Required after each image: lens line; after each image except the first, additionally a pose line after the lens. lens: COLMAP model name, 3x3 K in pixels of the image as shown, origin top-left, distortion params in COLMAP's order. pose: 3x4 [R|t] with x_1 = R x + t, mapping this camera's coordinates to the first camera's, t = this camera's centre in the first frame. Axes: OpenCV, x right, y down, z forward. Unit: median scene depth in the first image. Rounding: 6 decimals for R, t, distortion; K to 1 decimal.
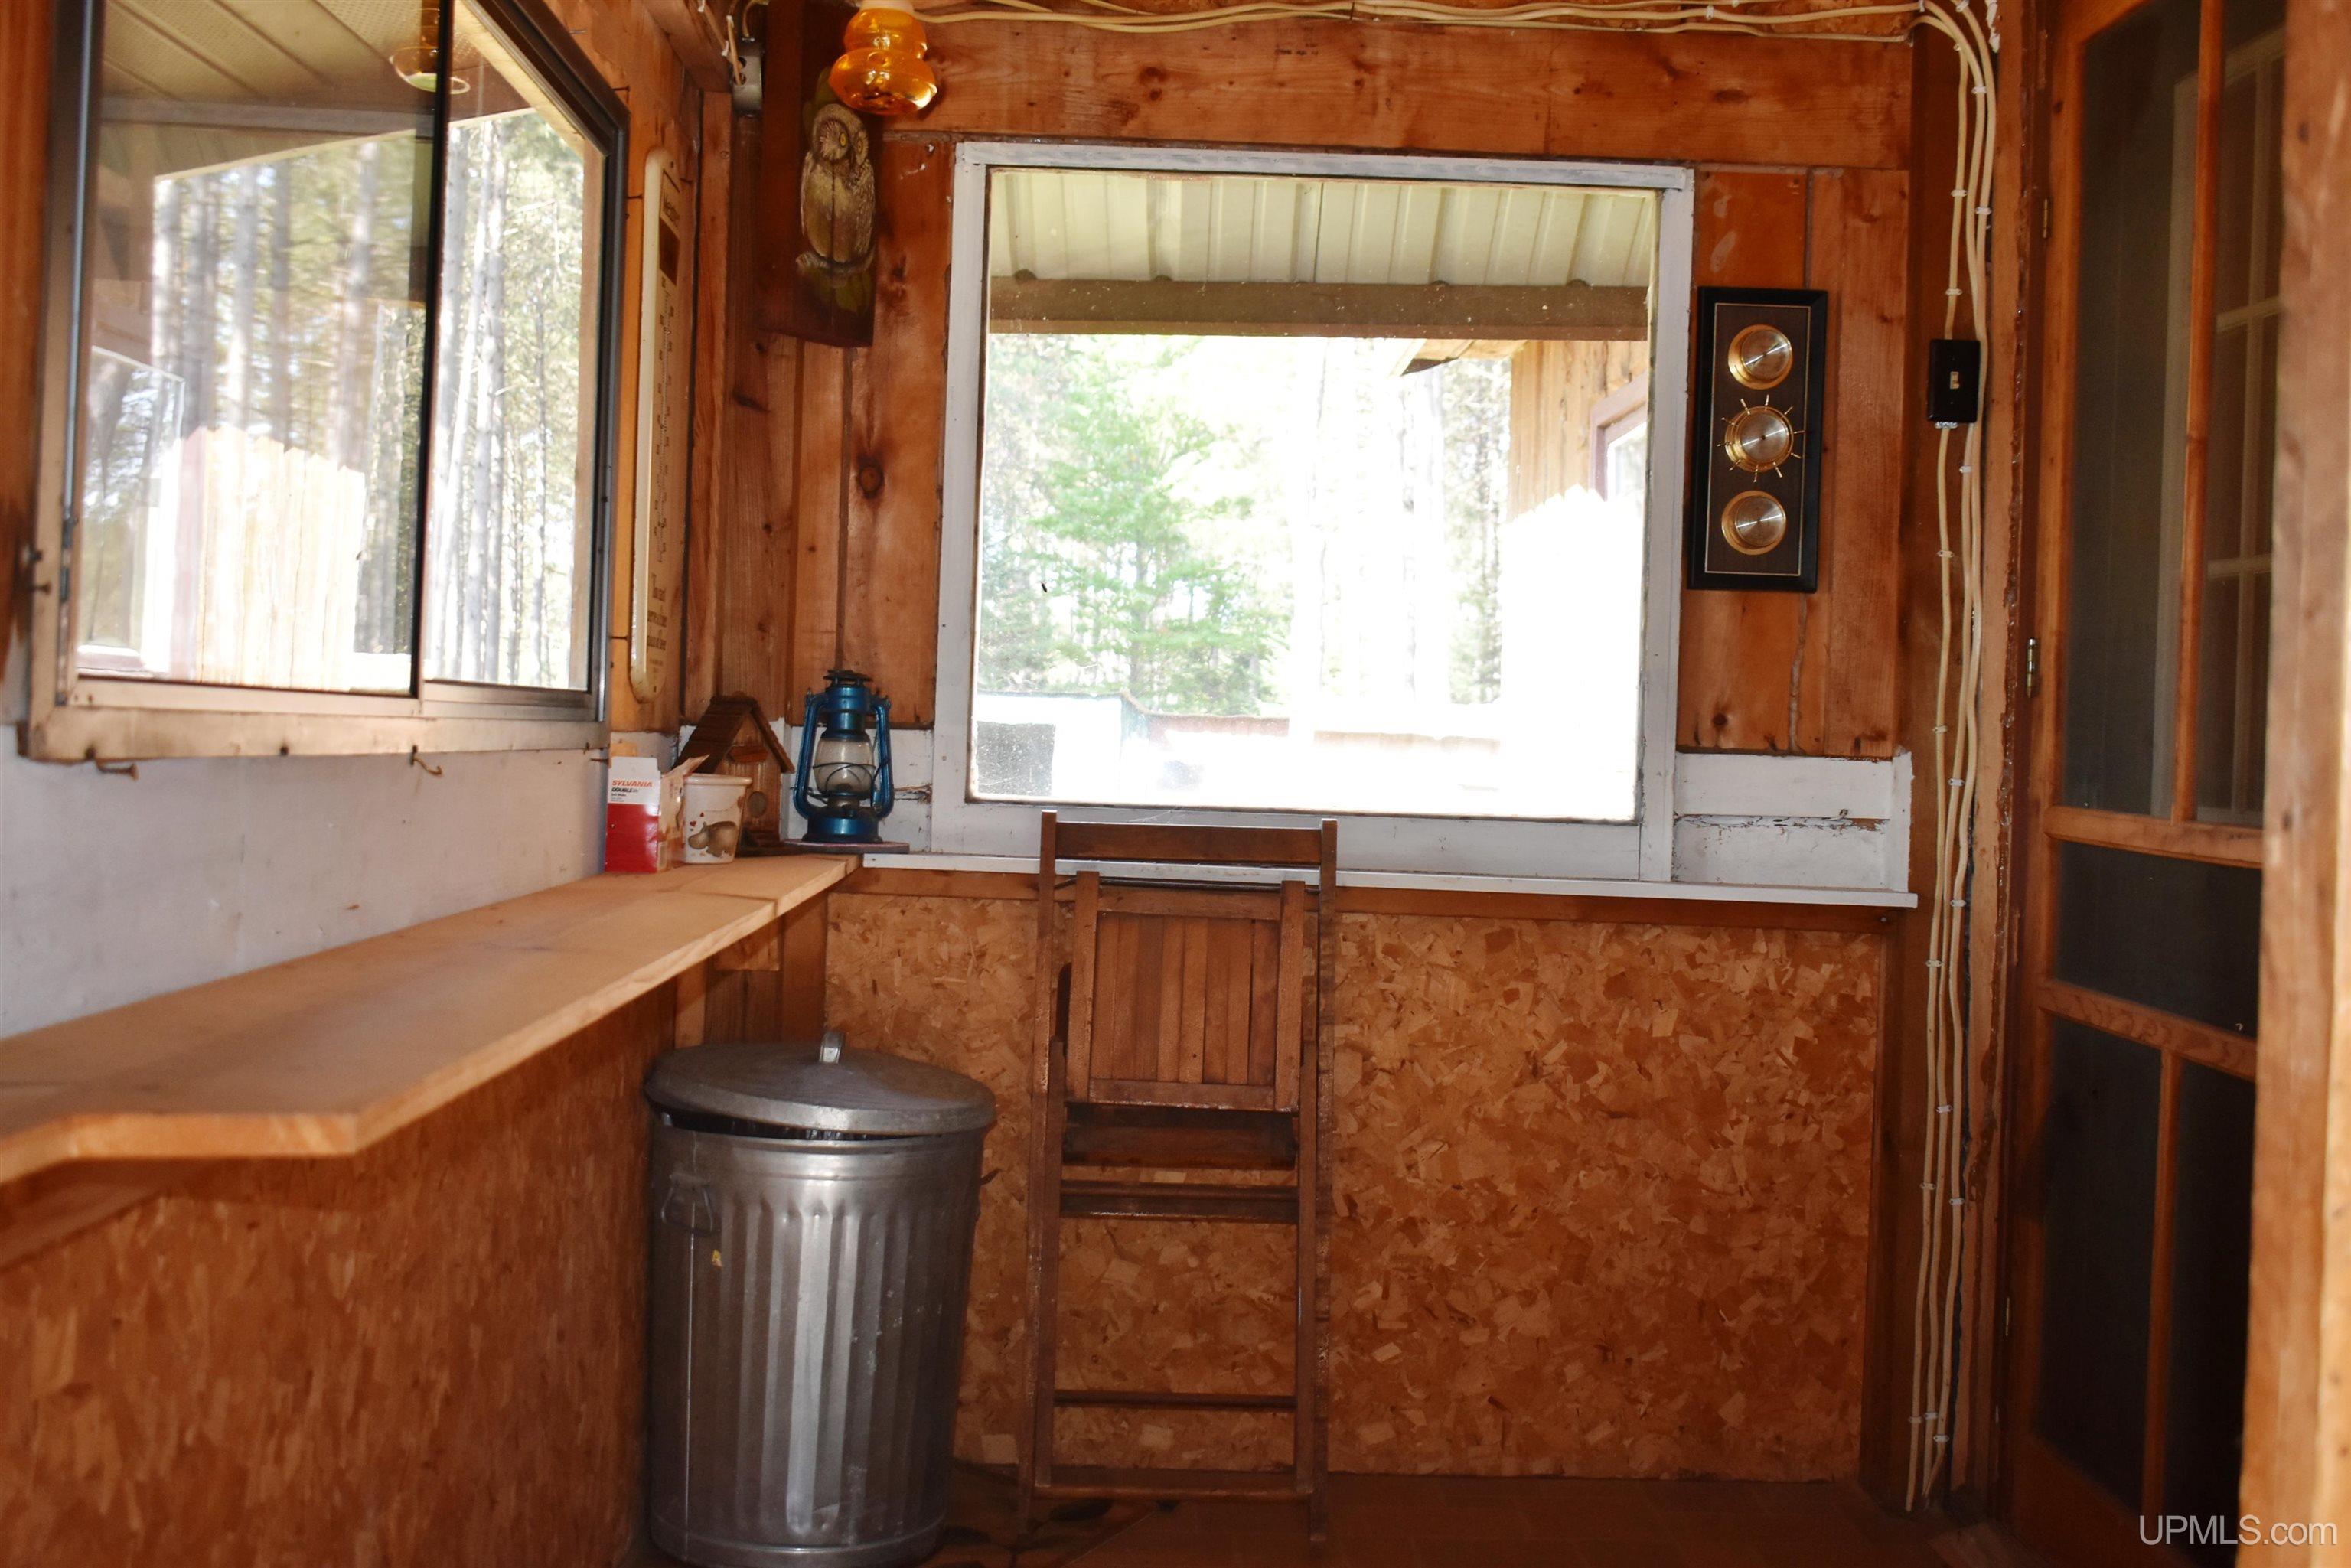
lens RADIAL K [[2567.3, 0, 1175.5], [0, 2567.3, 784.0], [0, 0, 1]] dist [0.003477, 0.002306]
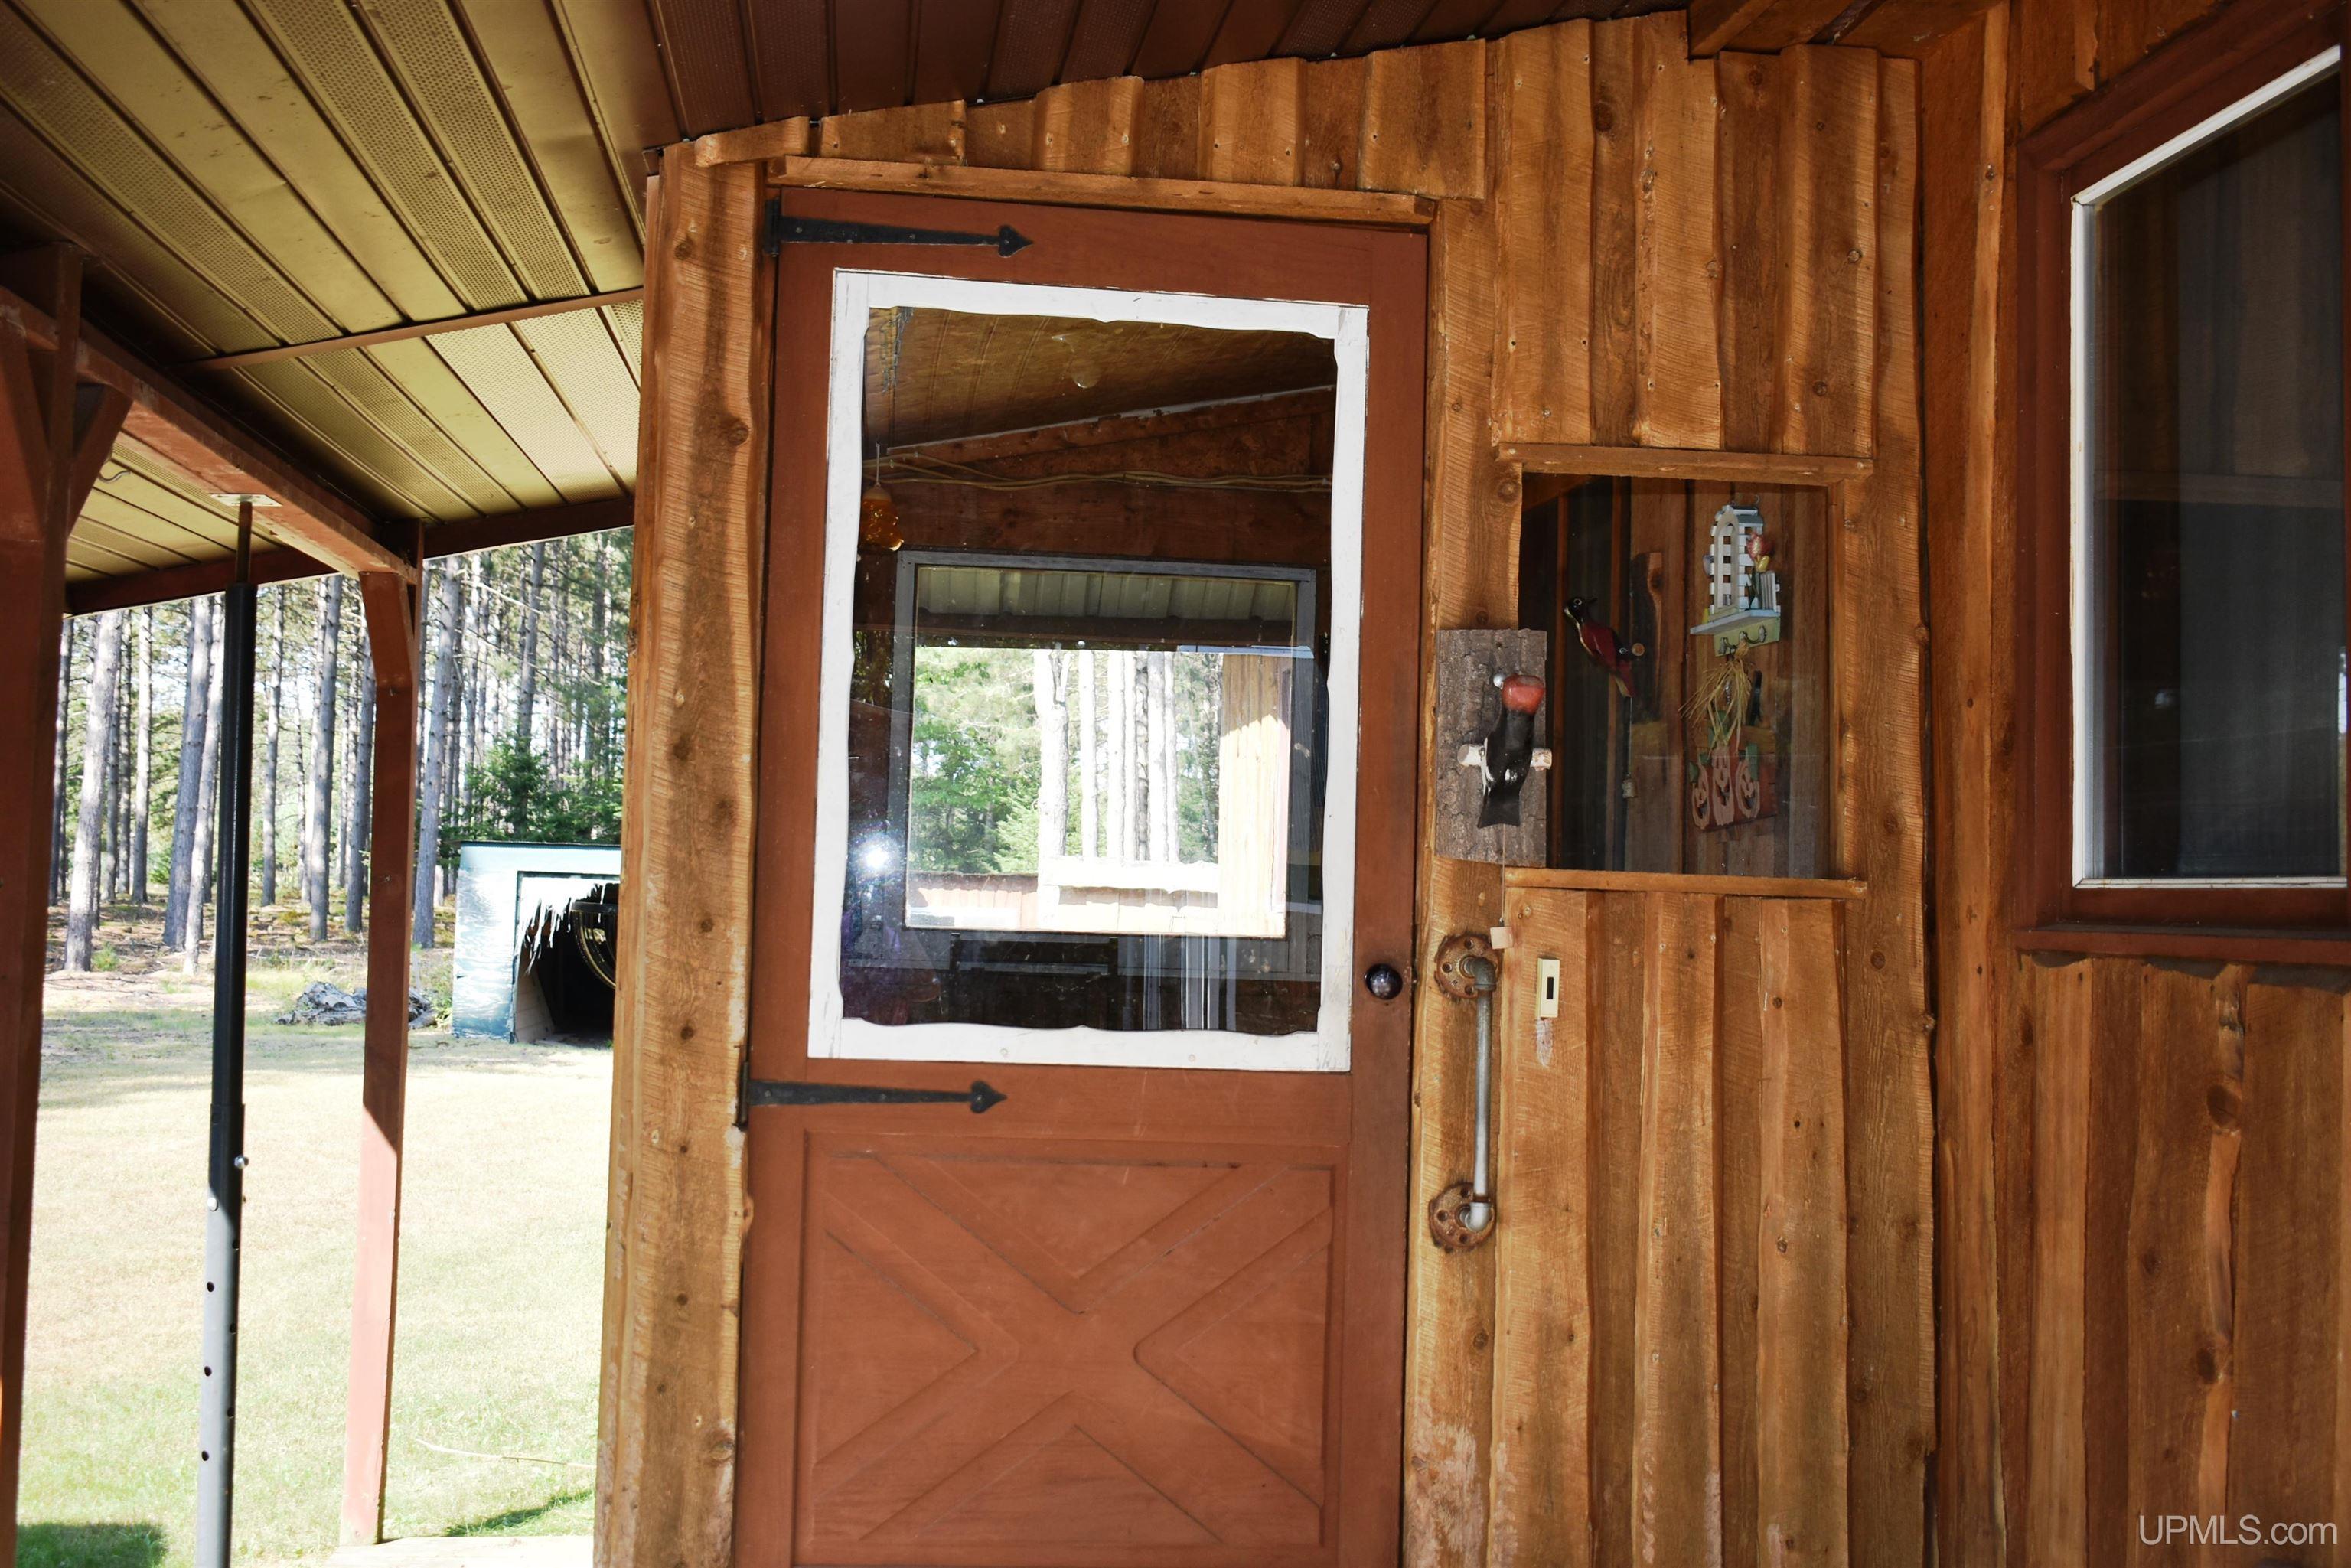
lens RADIAL K [[2567.3, 0, 1175.5], [0, 2567.3, 784.0], [0, 0, 1]] dist [0.003477, 0.002306]
pose [[0.994475, 0.000178, 0.104976, -0.080297], [0.006176, 0.998167, -0.060200, 0.014034], [-0.104795, 0.060516, 0.992651, -0.737675]]
